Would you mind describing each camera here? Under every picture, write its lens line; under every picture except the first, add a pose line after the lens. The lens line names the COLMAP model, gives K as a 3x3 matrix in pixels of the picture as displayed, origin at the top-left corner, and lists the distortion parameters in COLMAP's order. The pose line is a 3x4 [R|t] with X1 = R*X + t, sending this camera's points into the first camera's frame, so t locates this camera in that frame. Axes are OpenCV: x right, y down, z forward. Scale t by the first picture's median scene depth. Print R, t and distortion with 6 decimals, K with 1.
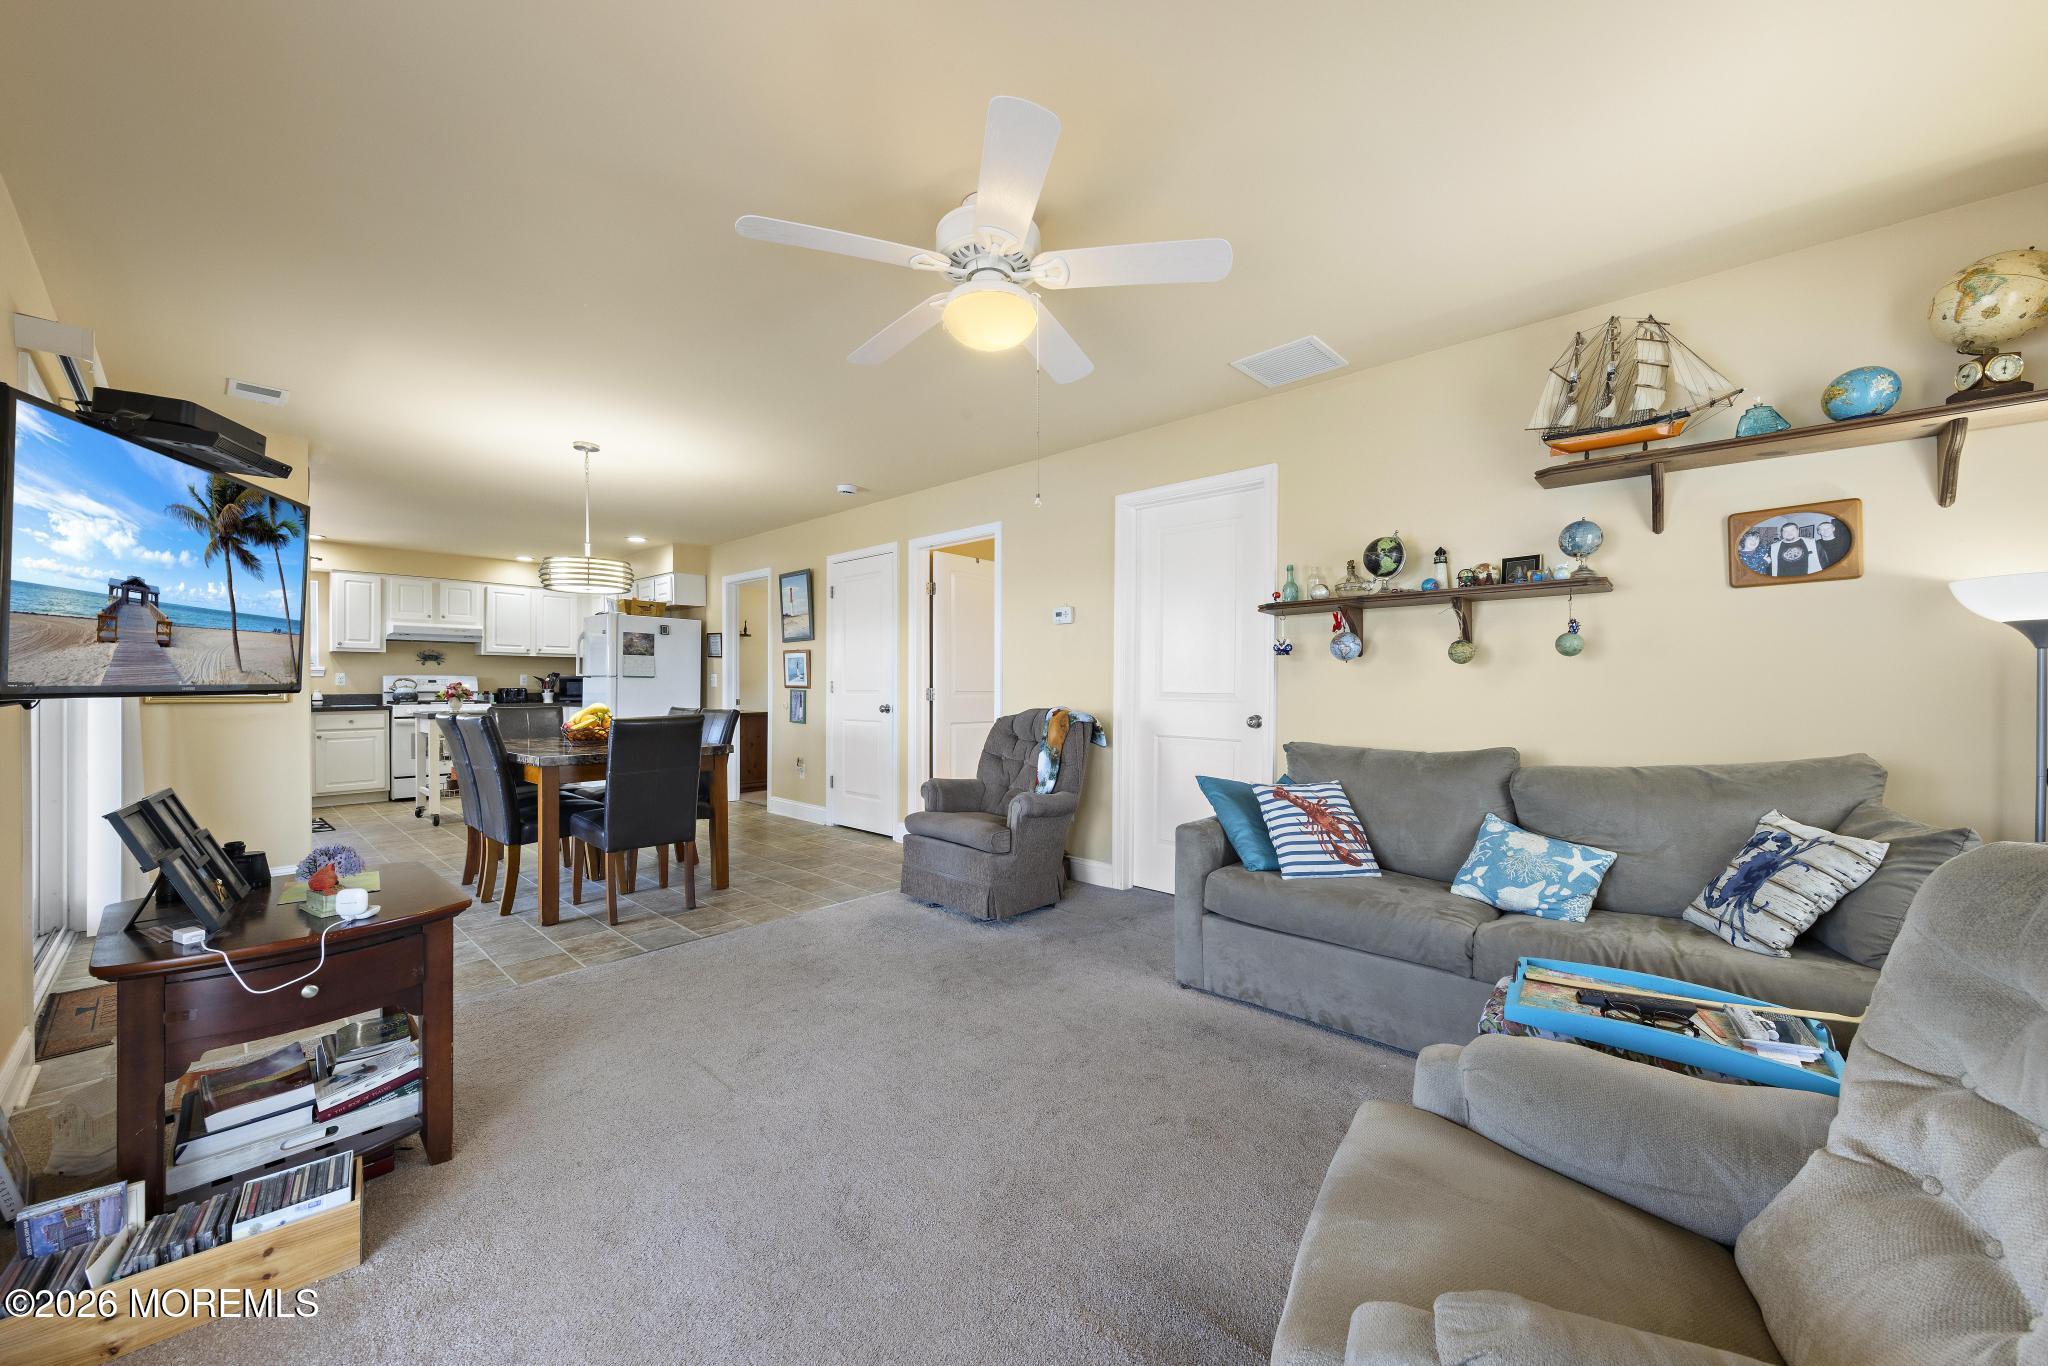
lens RADIAL K [[760.7, 0, 1024.0], [0, 760.7, 683.0], [0, 0, 1]] dist [0.000399, -0.000004]
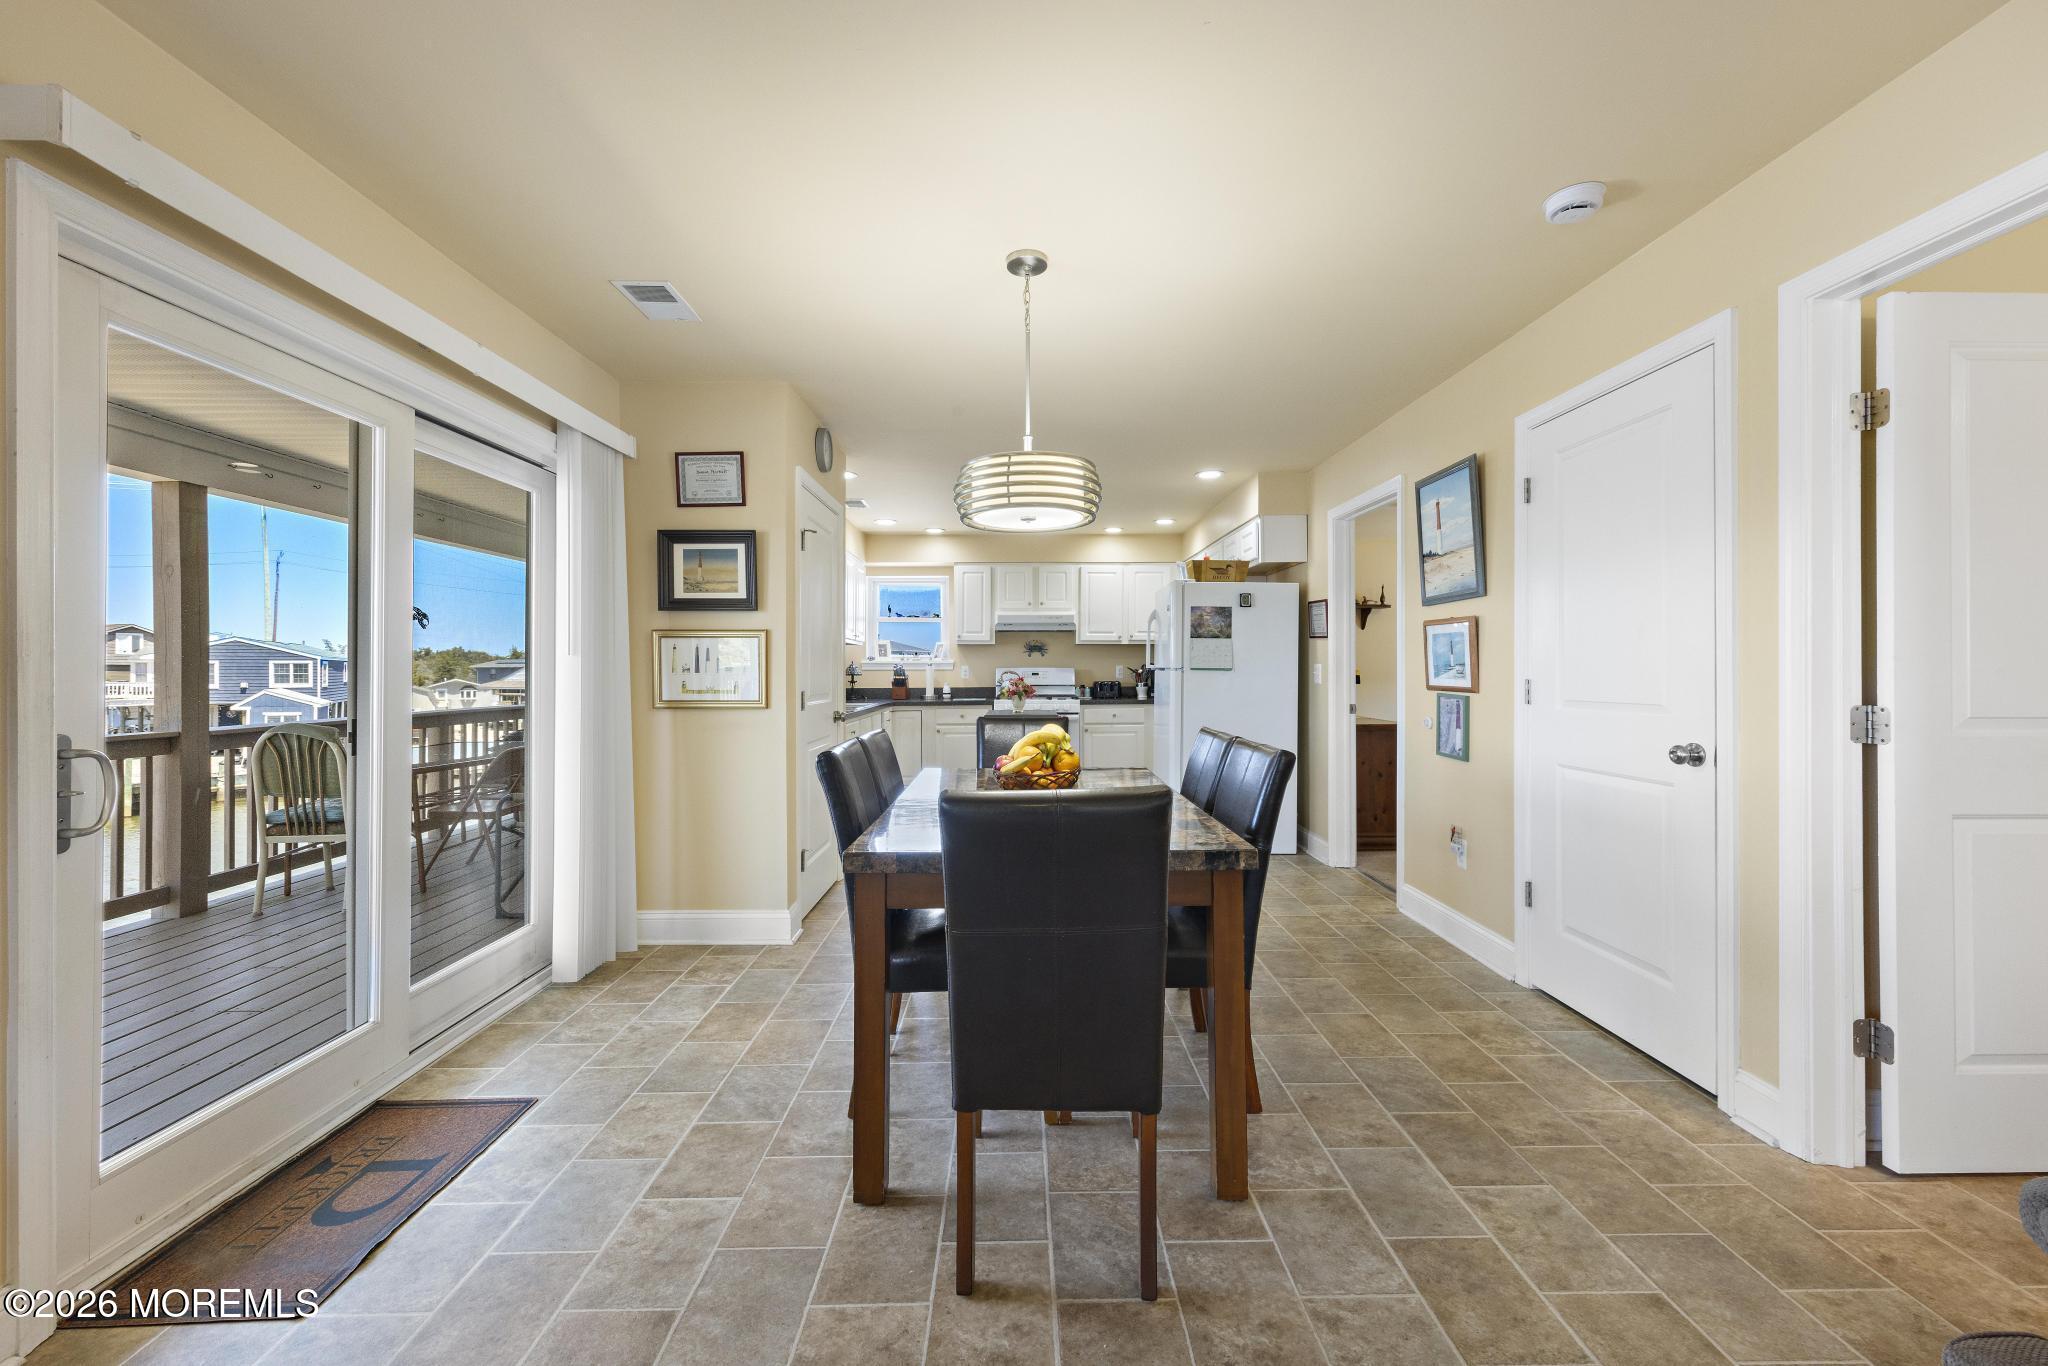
lens RADIAL K [[787.1, 0, 1045.1], [0, 787.1, 671.6], [0, 0, 1]] dist [0.005768, 0.000080]
pose [[0.705594, -0.002128, -0.708613, -0.108478], [0.005633, 0.999981, 0.002606, -0.009333], [0.708594, -0.005830, 0.705592, 0.410591]]
